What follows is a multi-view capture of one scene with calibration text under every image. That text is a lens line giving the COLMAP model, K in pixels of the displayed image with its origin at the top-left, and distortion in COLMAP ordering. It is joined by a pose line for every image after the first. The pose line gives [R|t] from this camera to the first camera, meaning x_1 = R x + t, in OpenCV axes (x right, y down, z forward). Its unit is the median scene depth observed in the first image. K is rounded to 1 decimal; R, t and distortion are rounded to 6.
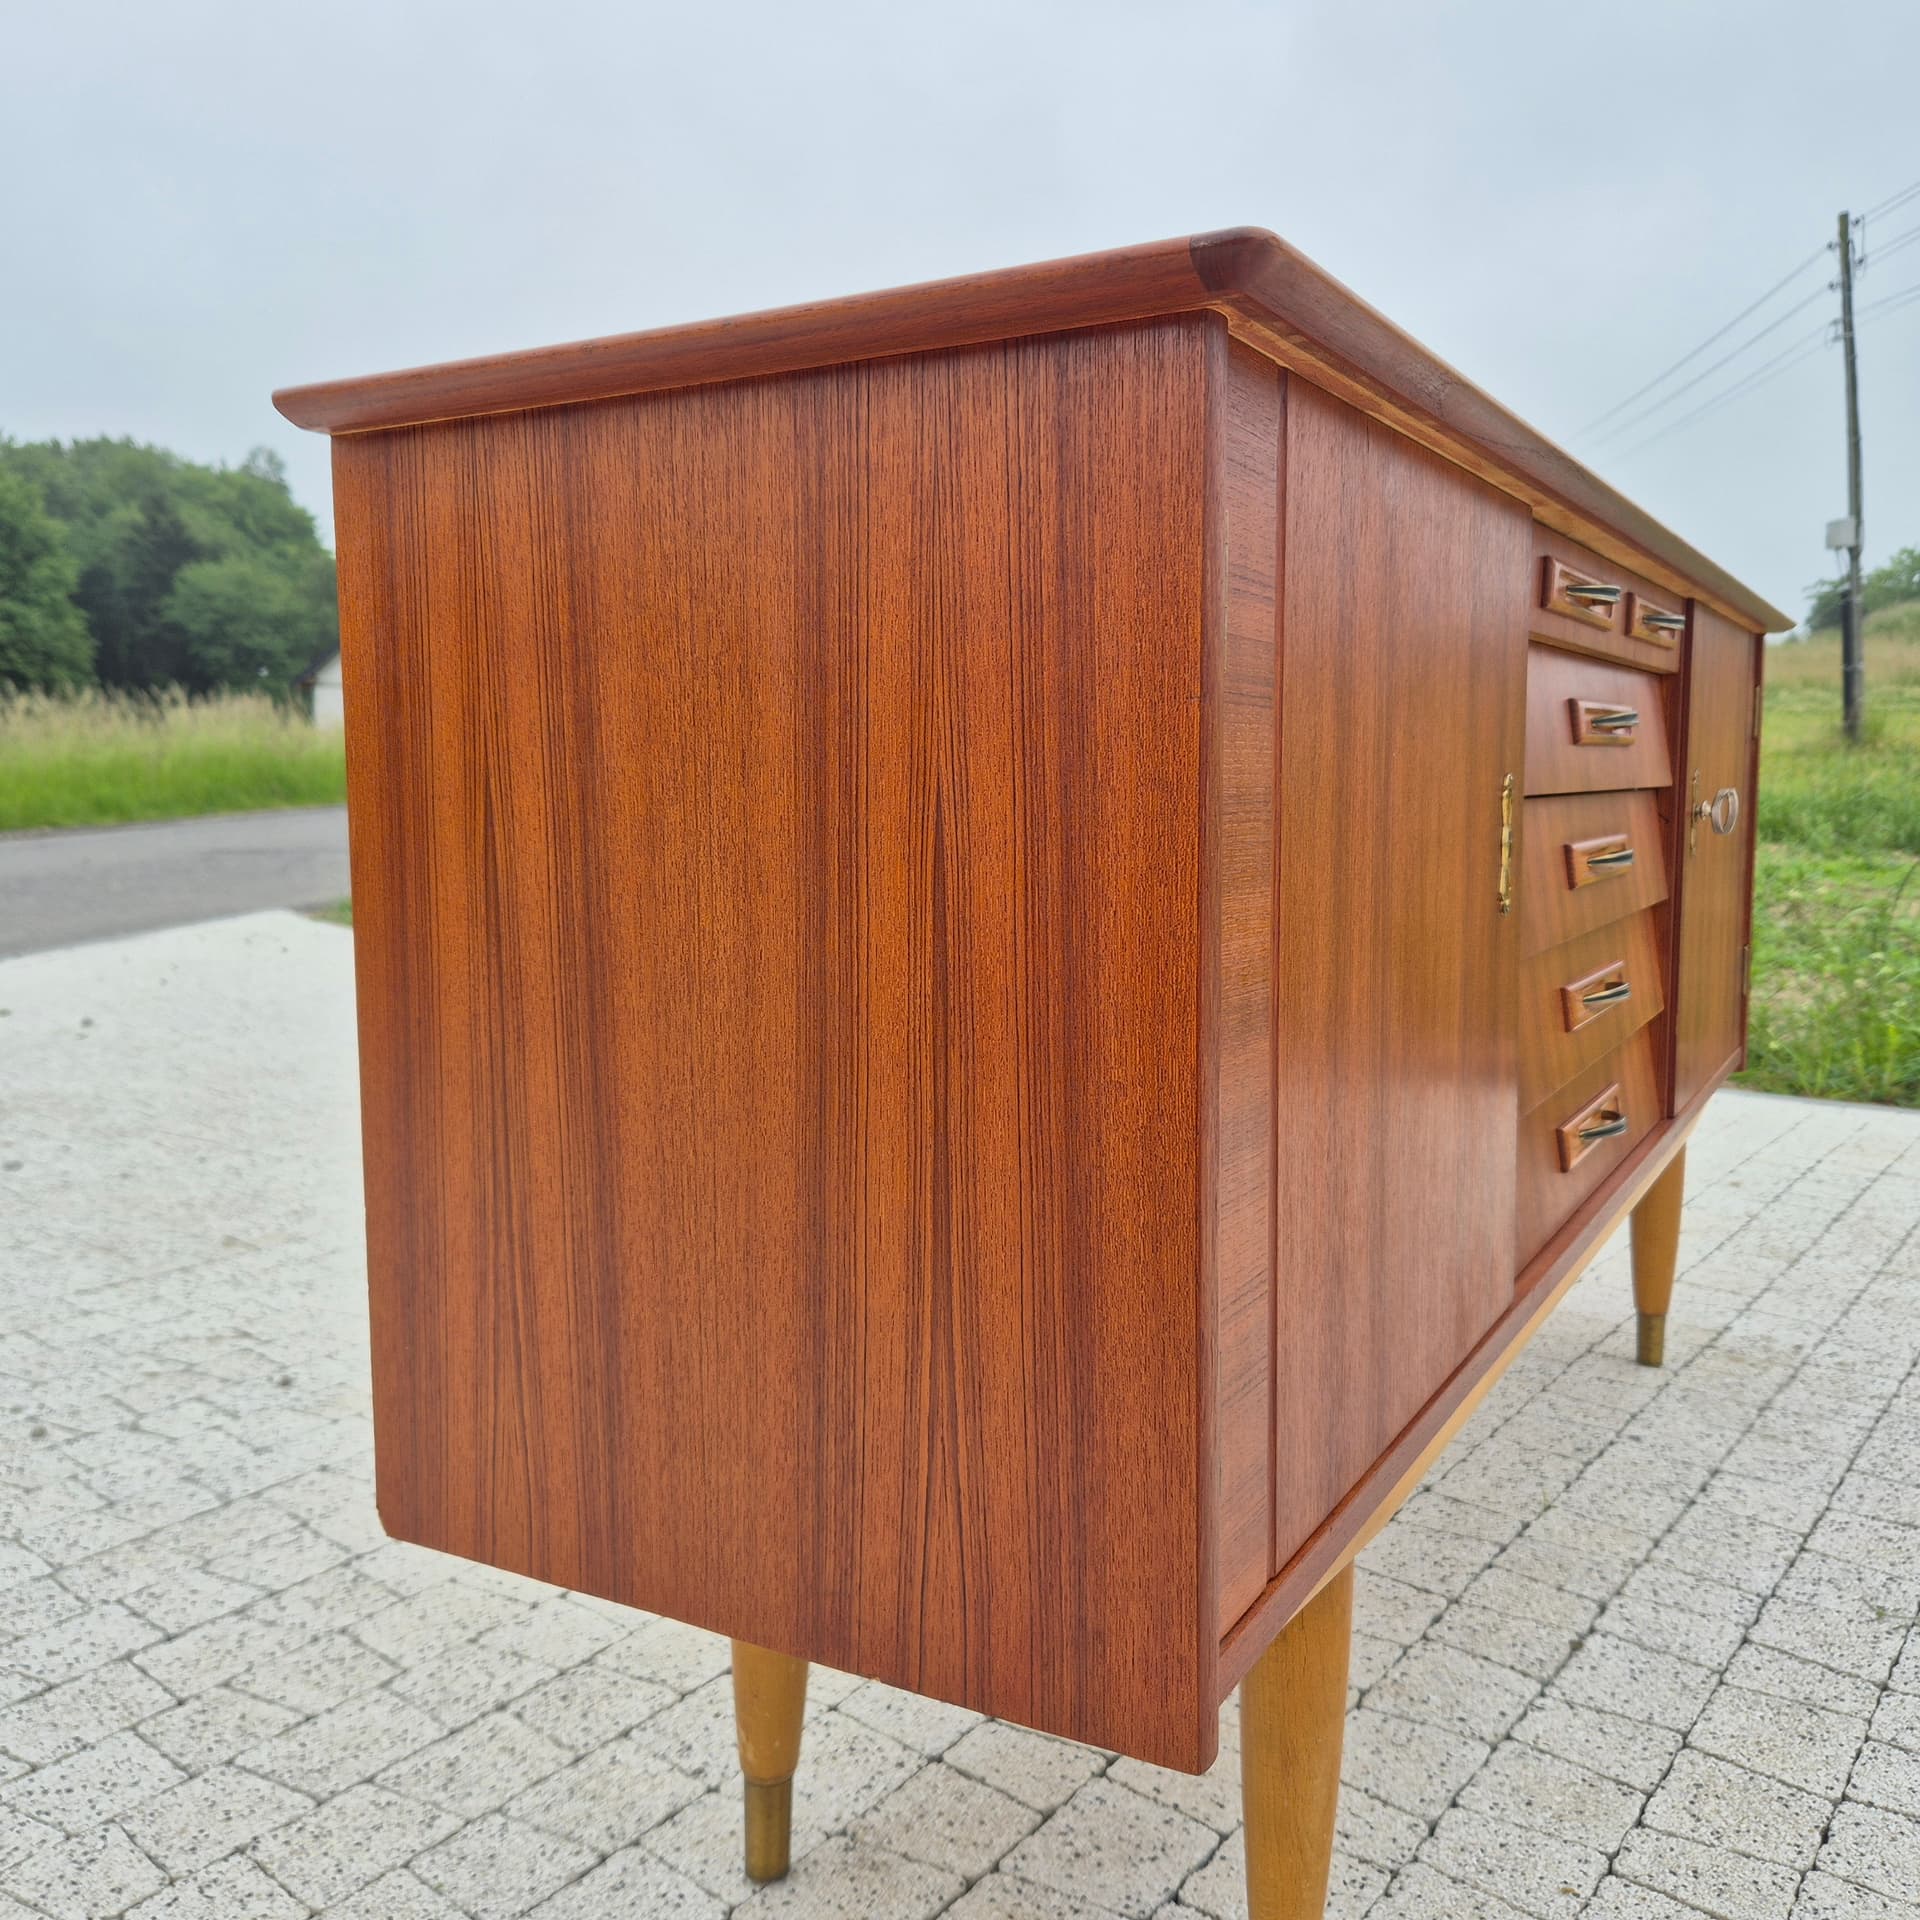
lens RADIAL K [[1721.1, 0, 979.6], [0, 1721.1, 958.2], [0, 0, 1]] dist [0.071902, -0.063096]
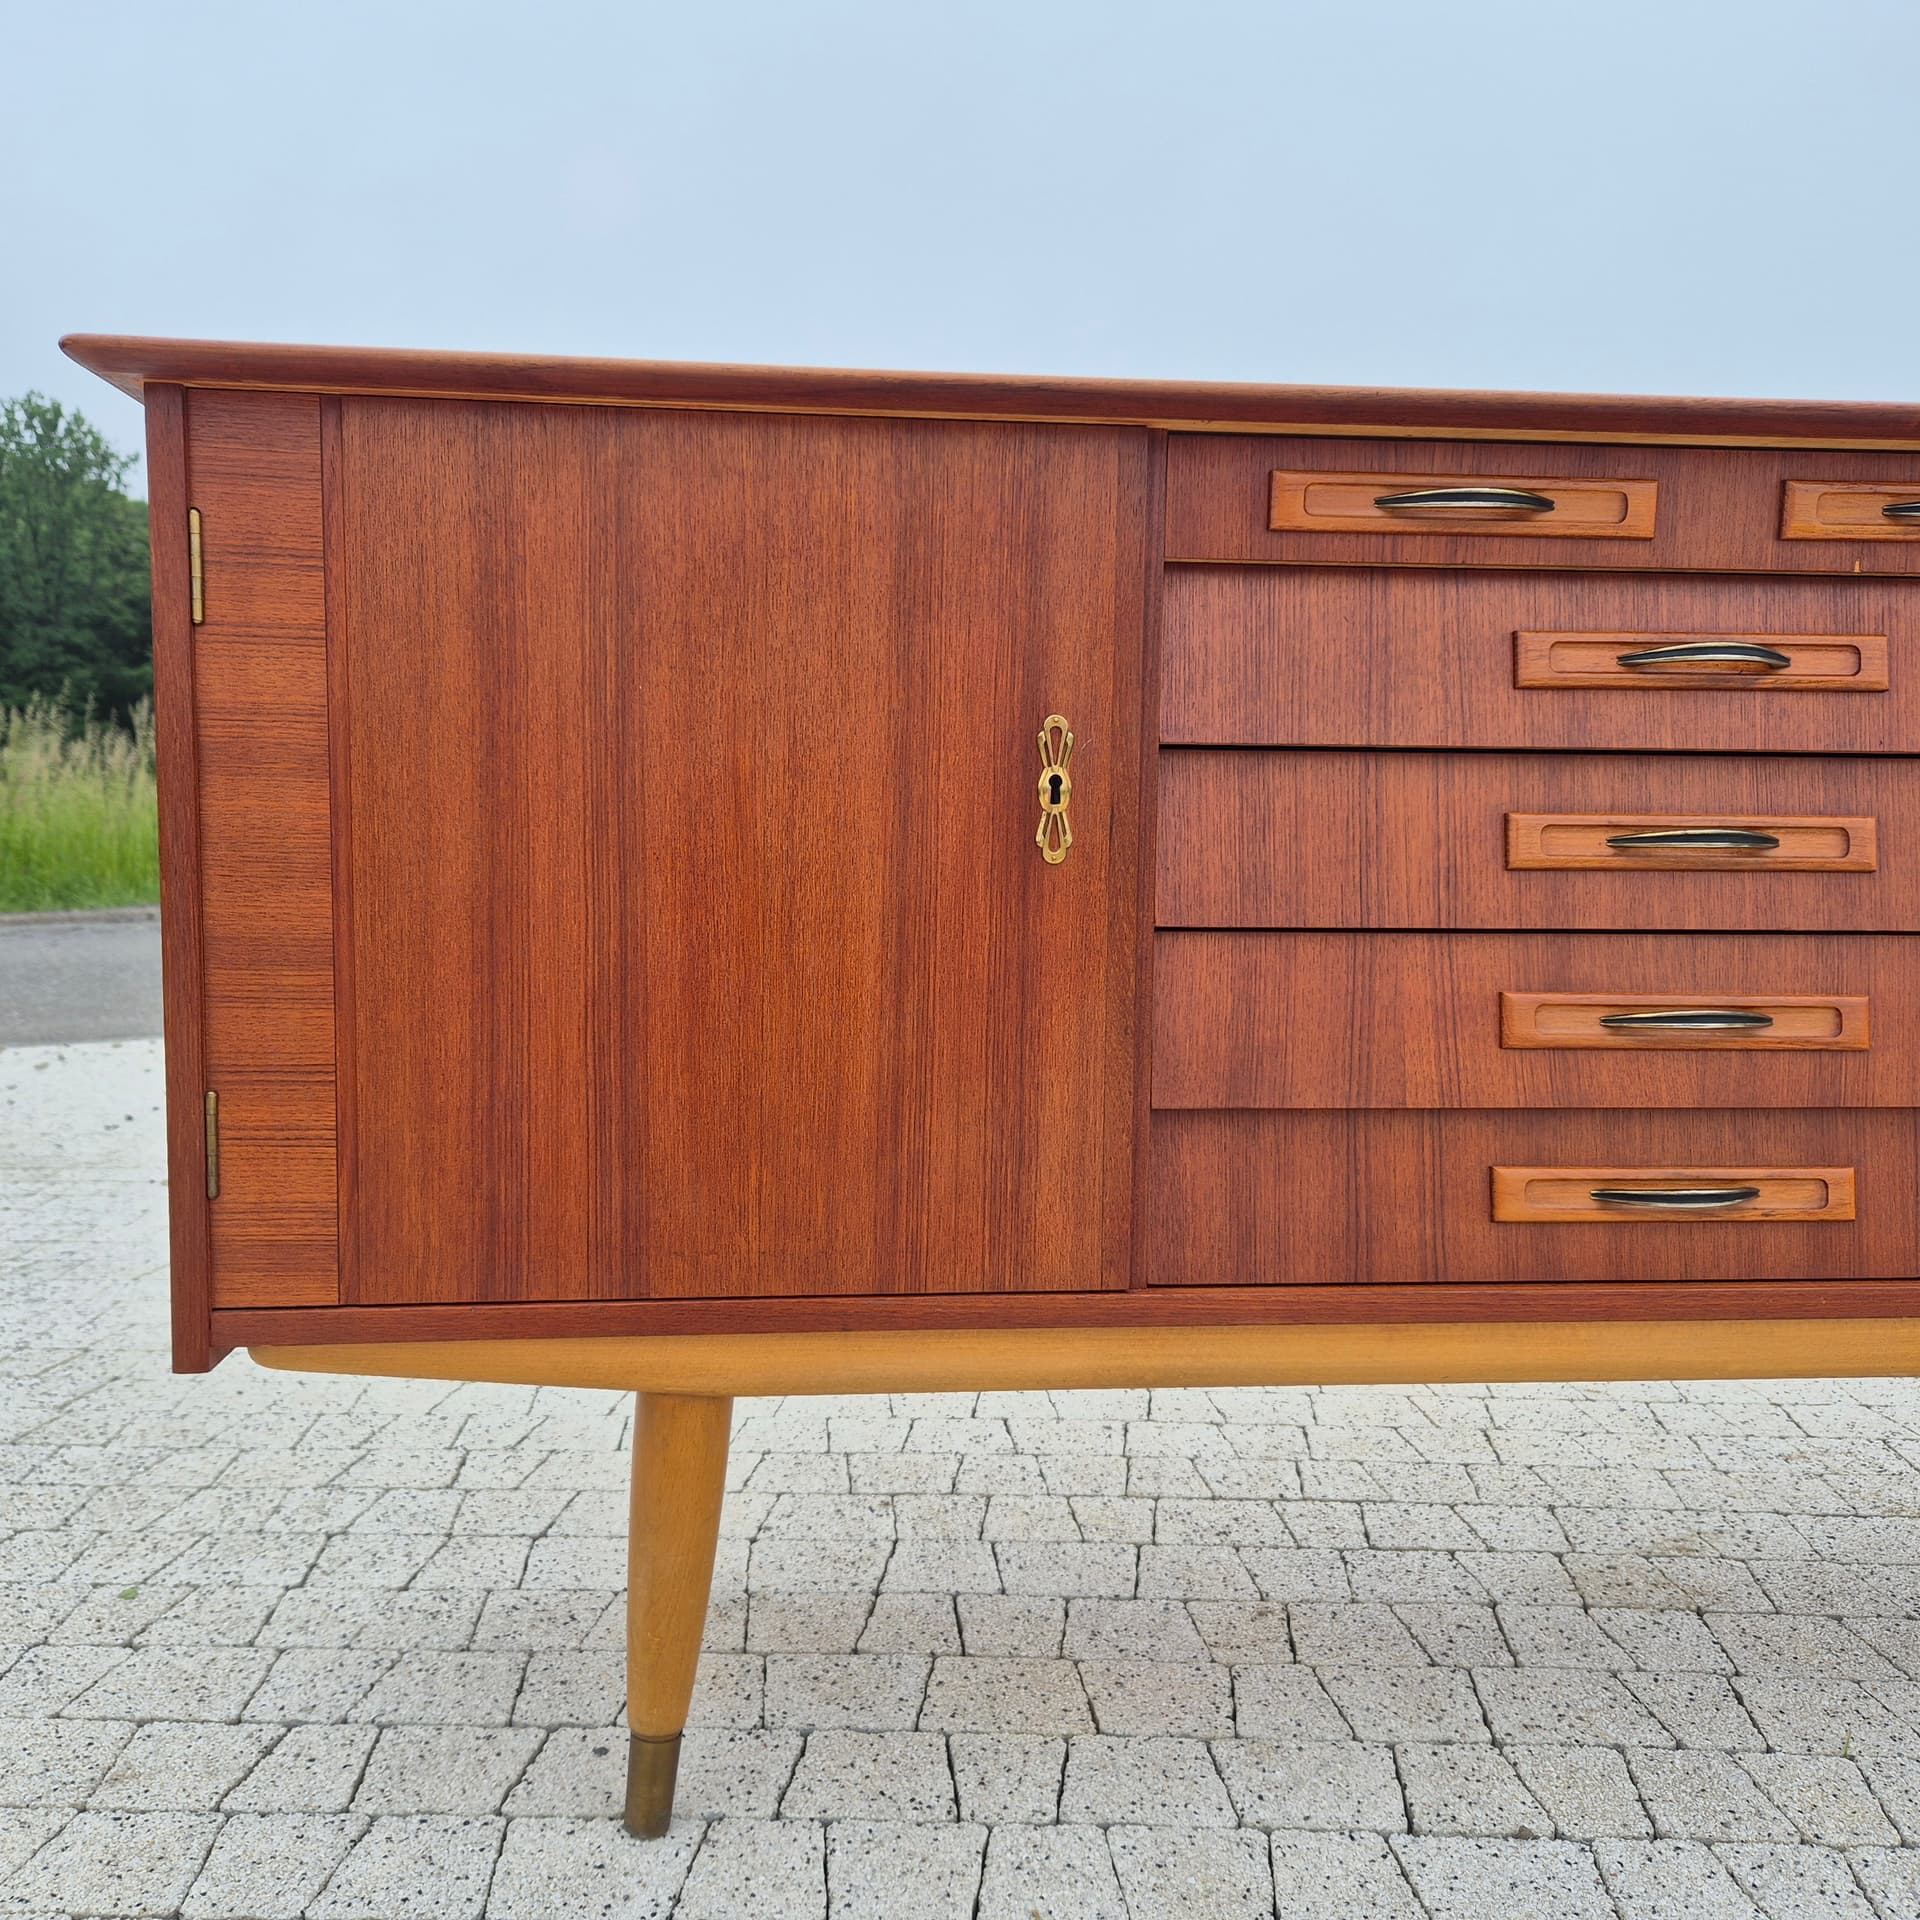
lens RADIAL K [[1721.1, 0, 961.3], [0, 1721.1, 988.5], [0, 0, 1]] dist [0.071902, -0.063096]
pose [[0.582444, 0.093498, -0.807476, 0.775672], [-0.103190, 0.993831, 0.040643, 0.009164], [0.806294, 0.059652, 0.588499, 0.303026]]
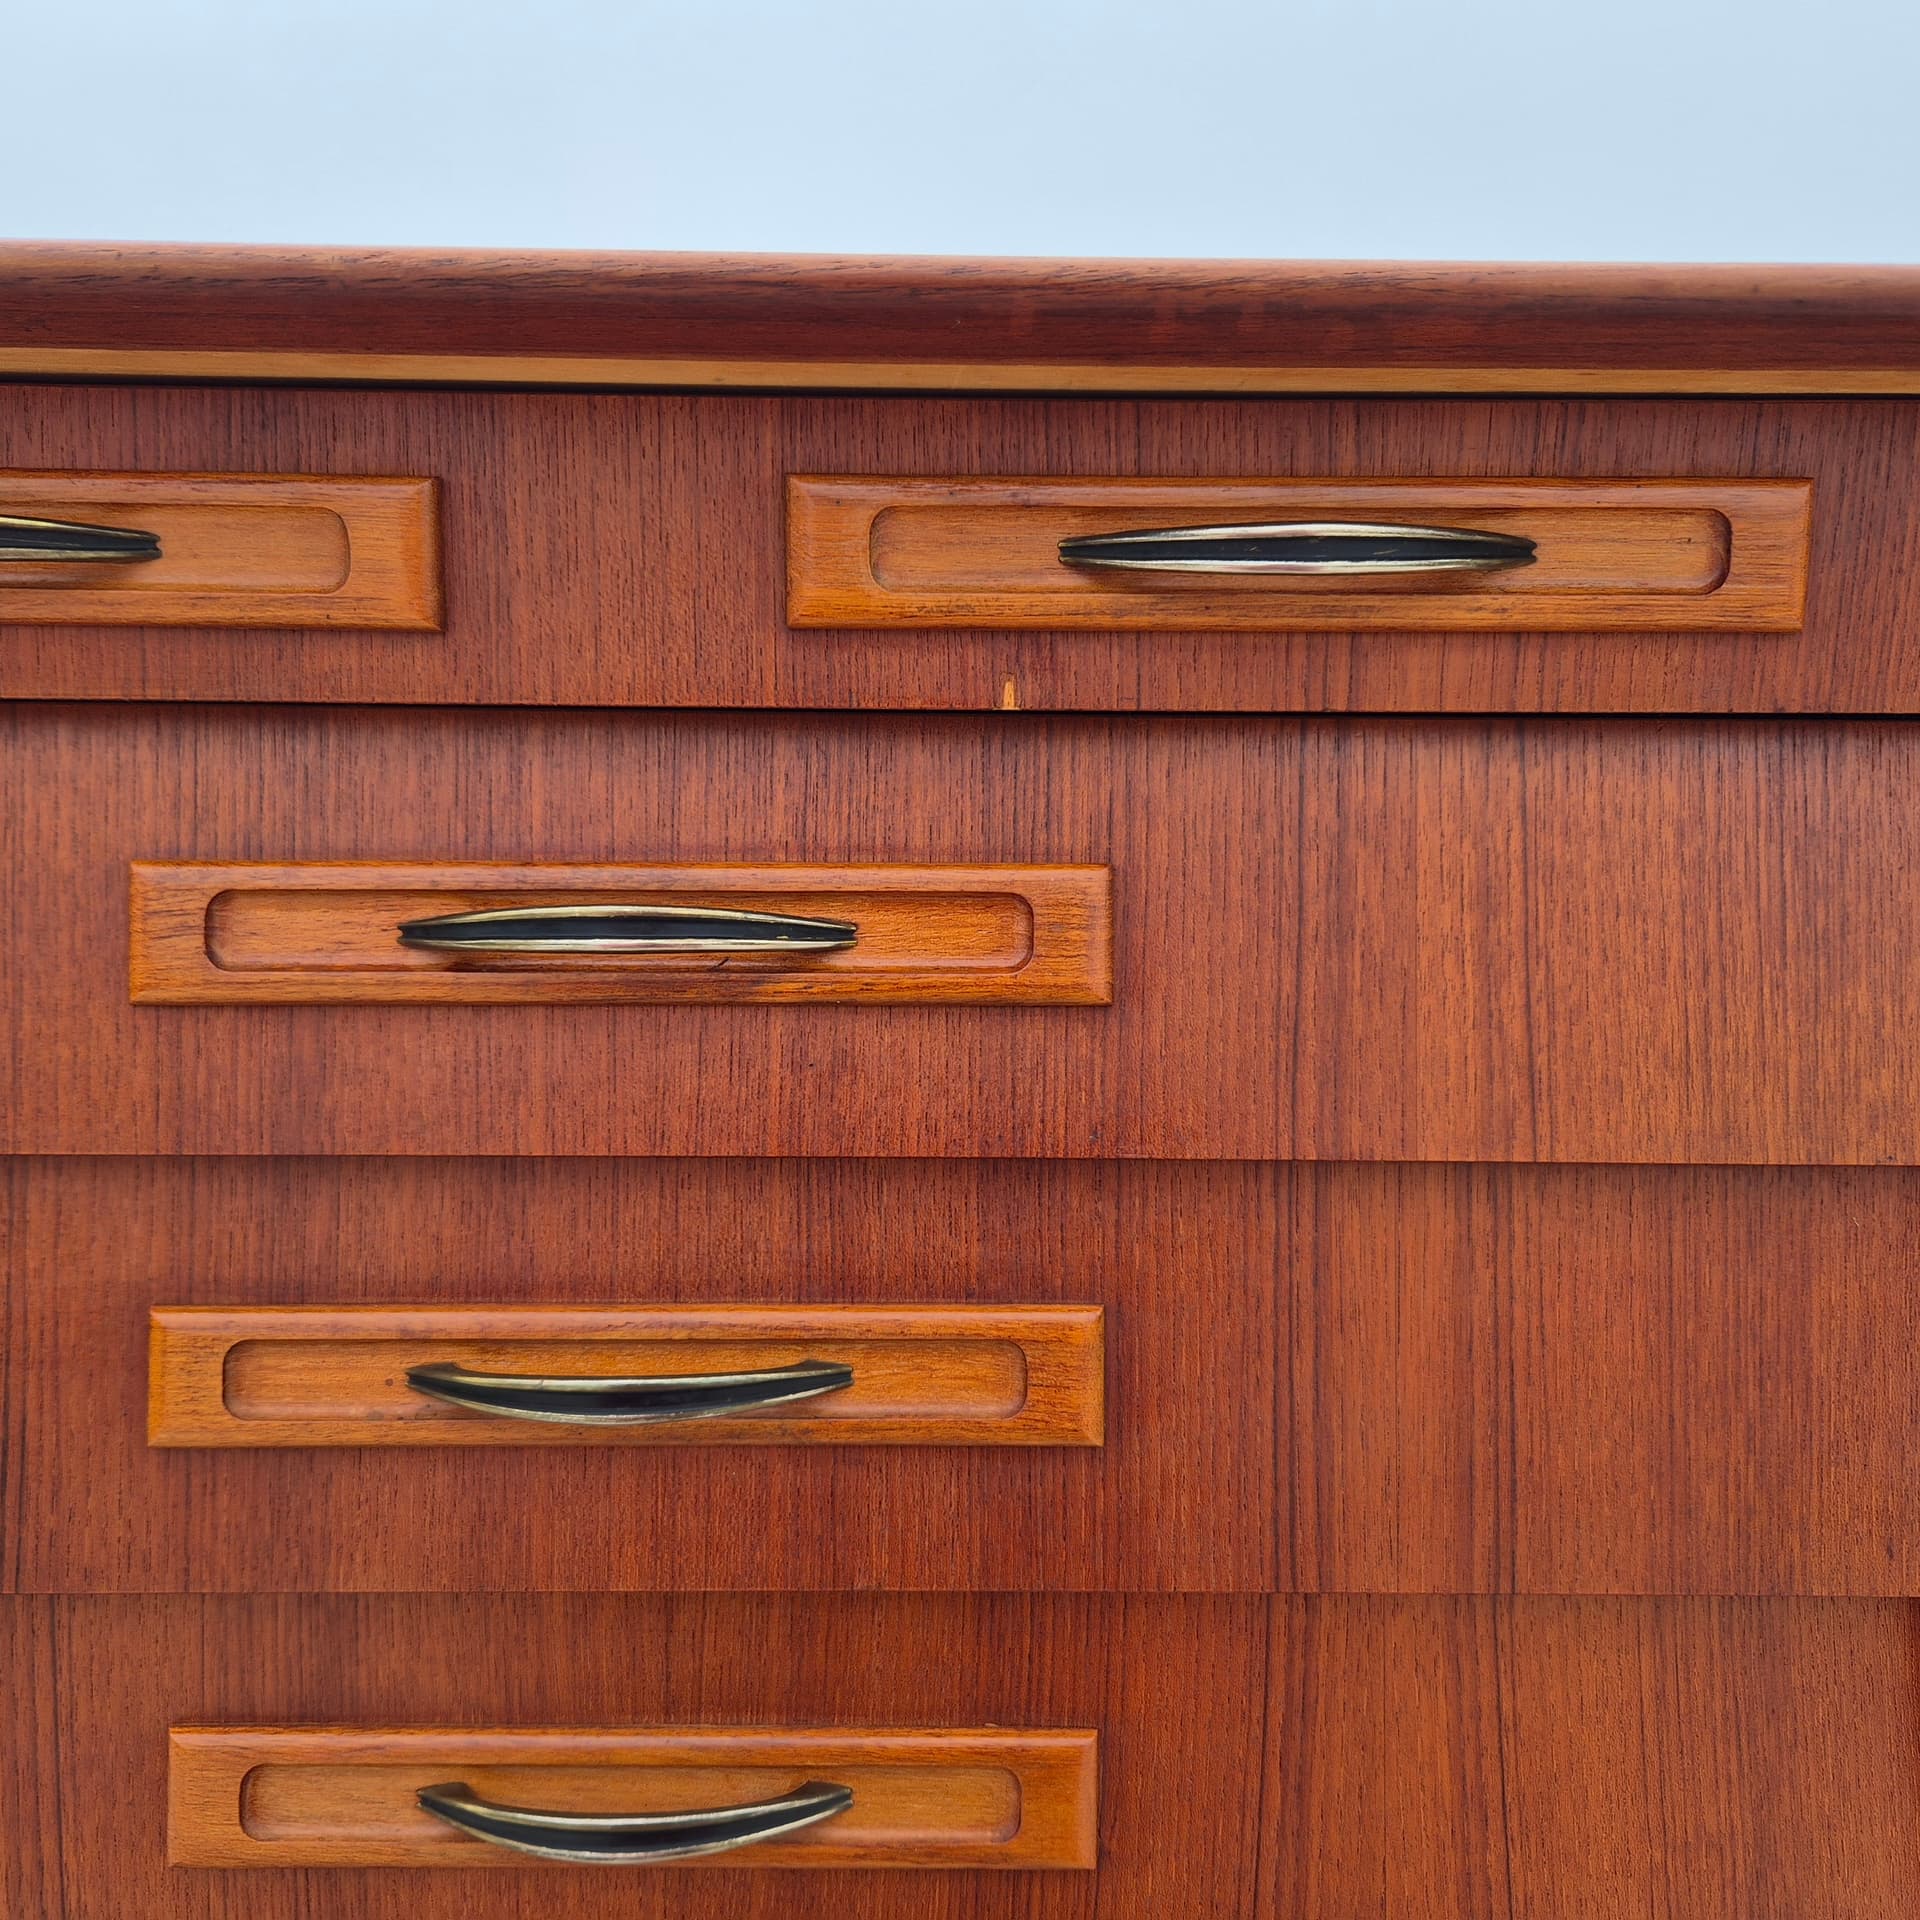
lens RADIAL K [[1721.1, 0, 942.4], [0, 1721.1, 961.6], [0, 0, 1]] dist [0.071902, -0.063096]
pose [[0.509681, 0.127104, -0.850923, 0.623692], [-0.104760, 0.990837, 0.085254, -0.156141], [0.853962, 0.045690, 0.518326, 0.876147]]
